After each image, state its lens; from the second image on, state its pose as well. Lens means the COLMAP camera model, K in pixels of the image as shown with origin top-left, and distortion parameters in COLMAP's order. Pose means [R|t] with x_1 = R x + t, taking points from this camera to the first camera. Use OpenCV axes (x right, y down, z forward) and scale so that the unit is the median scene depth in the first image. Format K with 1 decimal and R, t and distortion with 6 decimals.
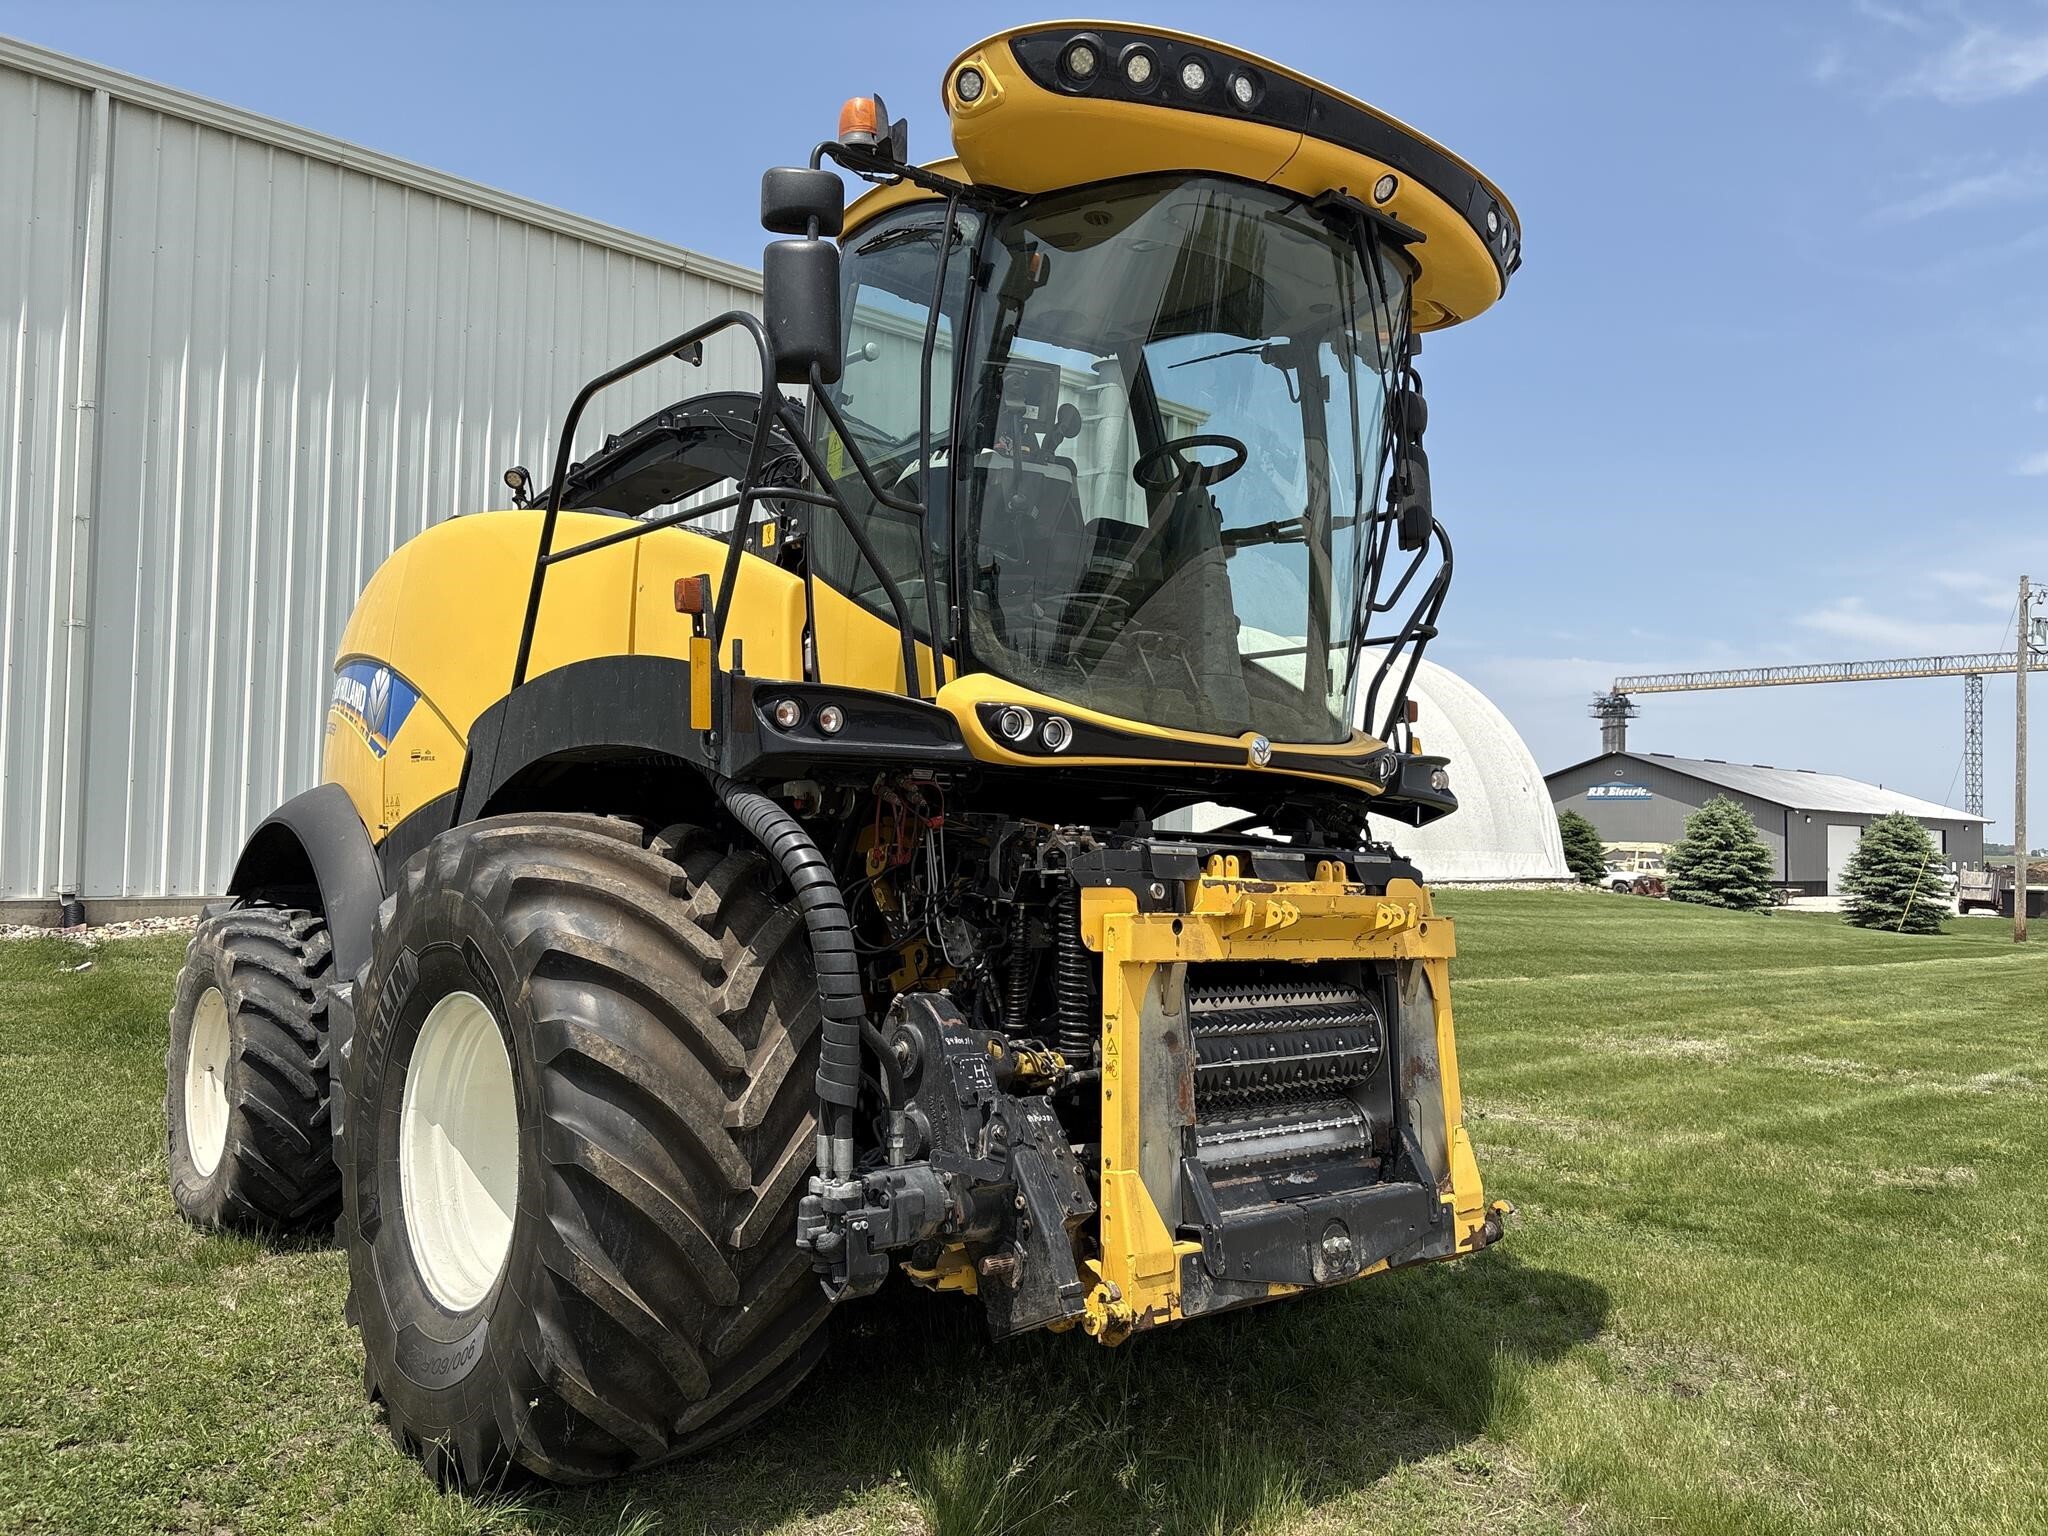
lens RADIAL K [[1565.2, 0, 1031.1], [0, 1565.2, 752.0], [0, 0, 1]] dist [0.054287, -0.062603]
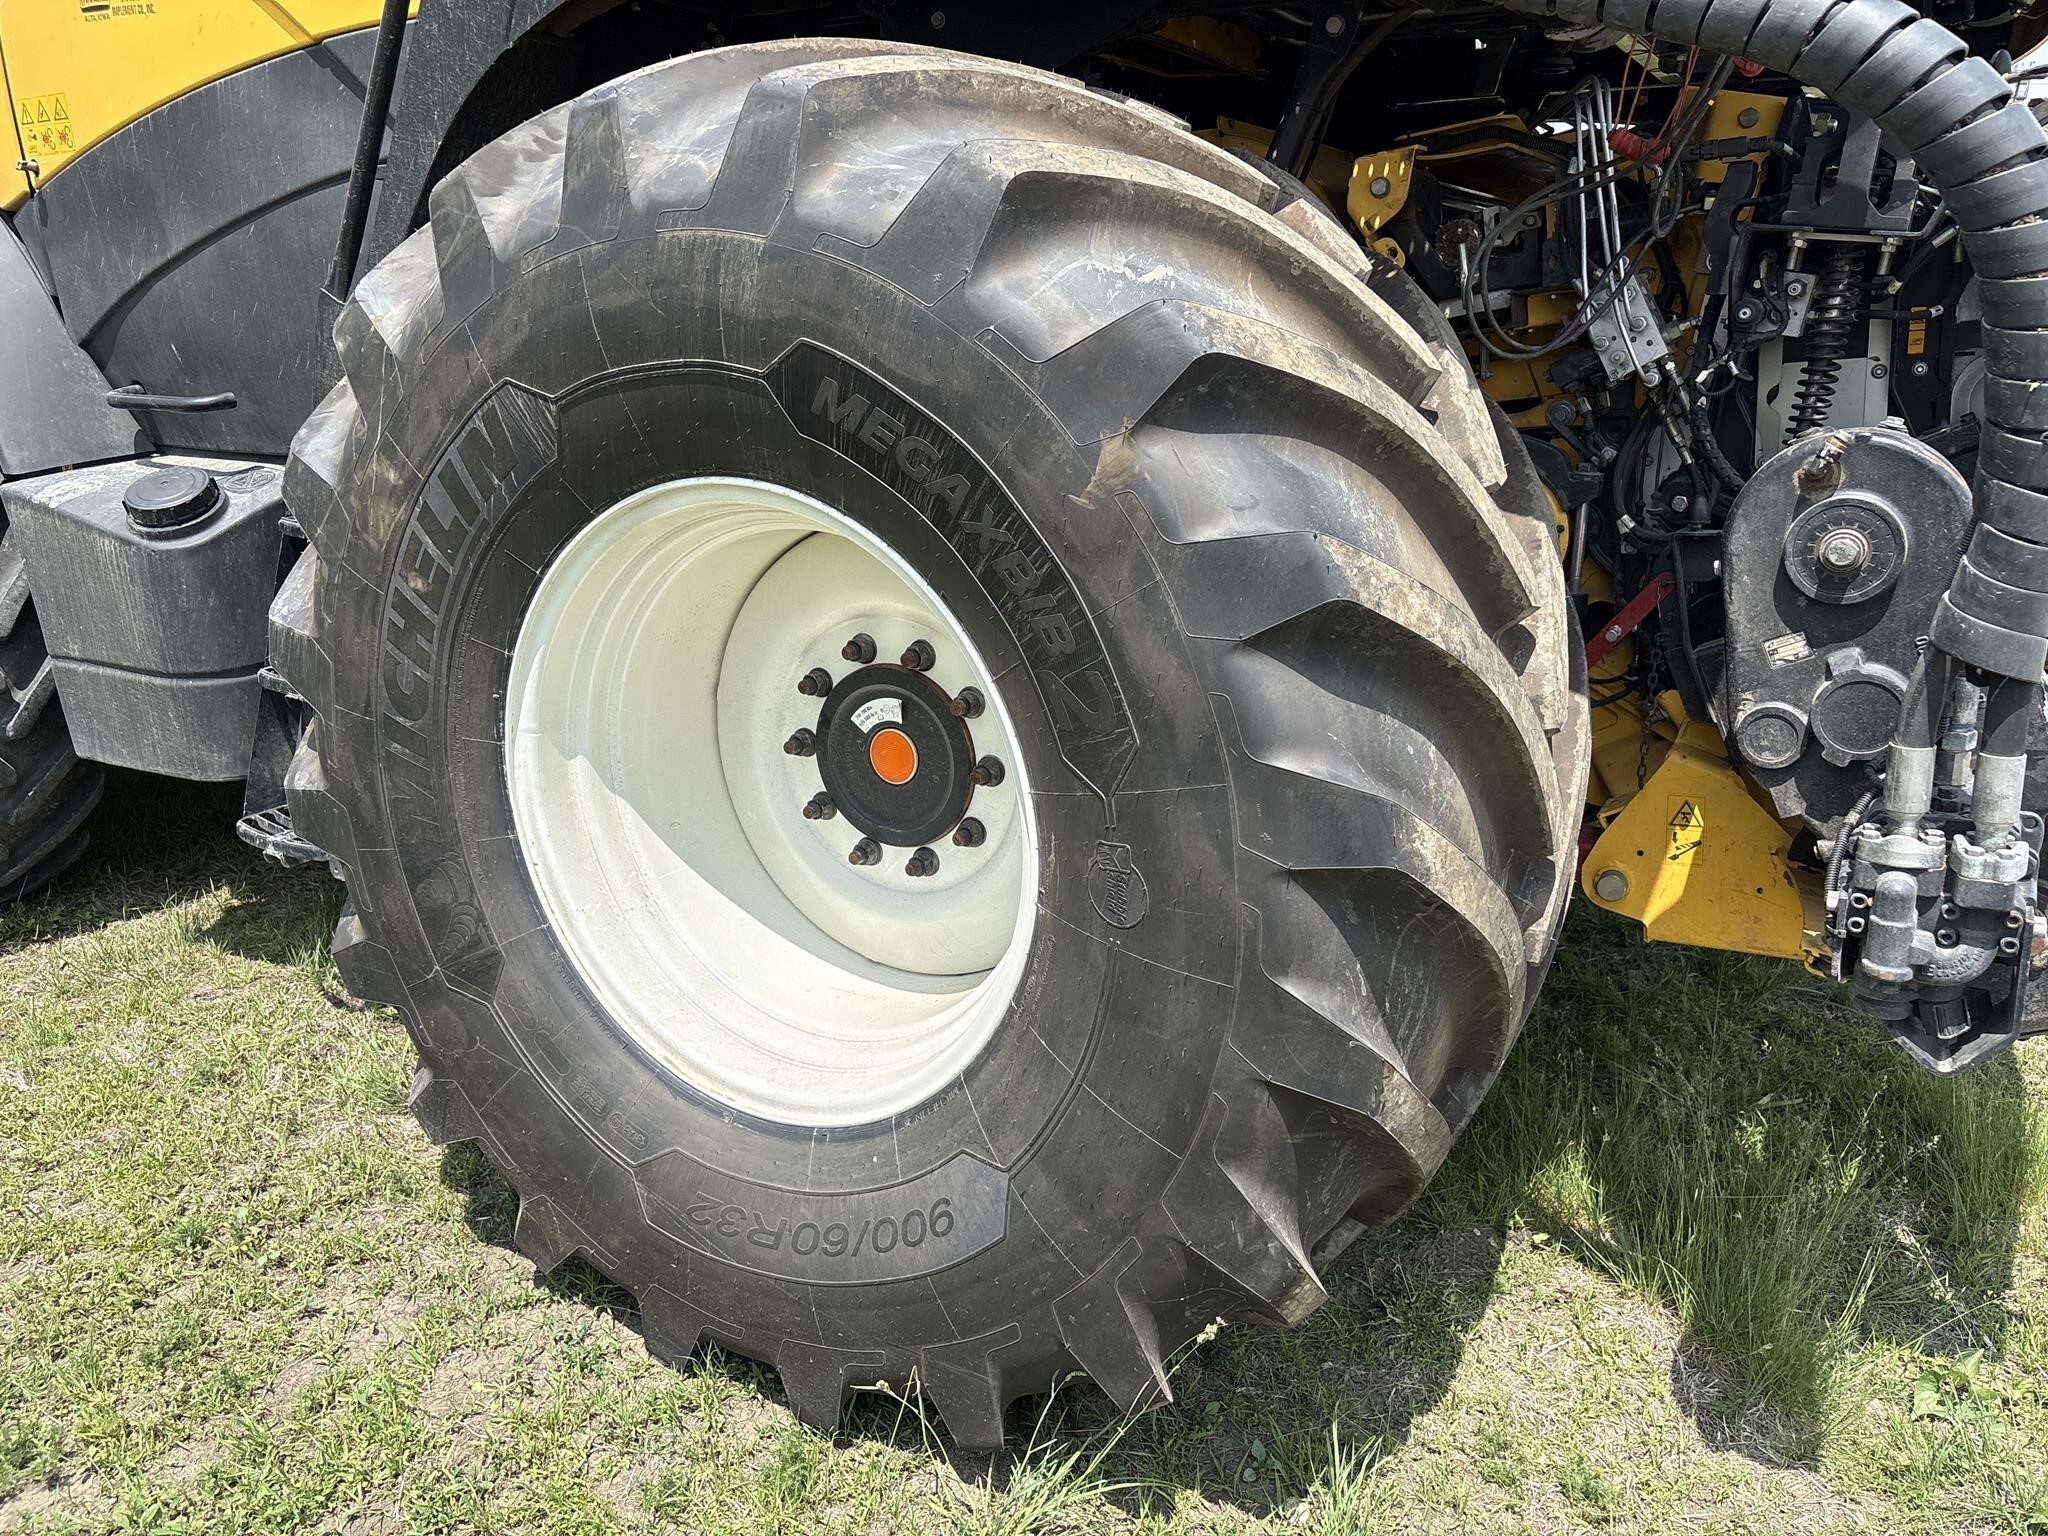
lens RADIAL K [[1565.2, 0, 1023.3], [0, 1565.2, 756.7], [0, 0, 1]] dist [0.054287, -0.062603]
pose [[0.945256, -0.108060, 0.307918, -0.451547], [-0.001576, 0.942059, 0.335442, 0.083603], [-0.326325, -0.317564, 0.890317, 0.597222]]
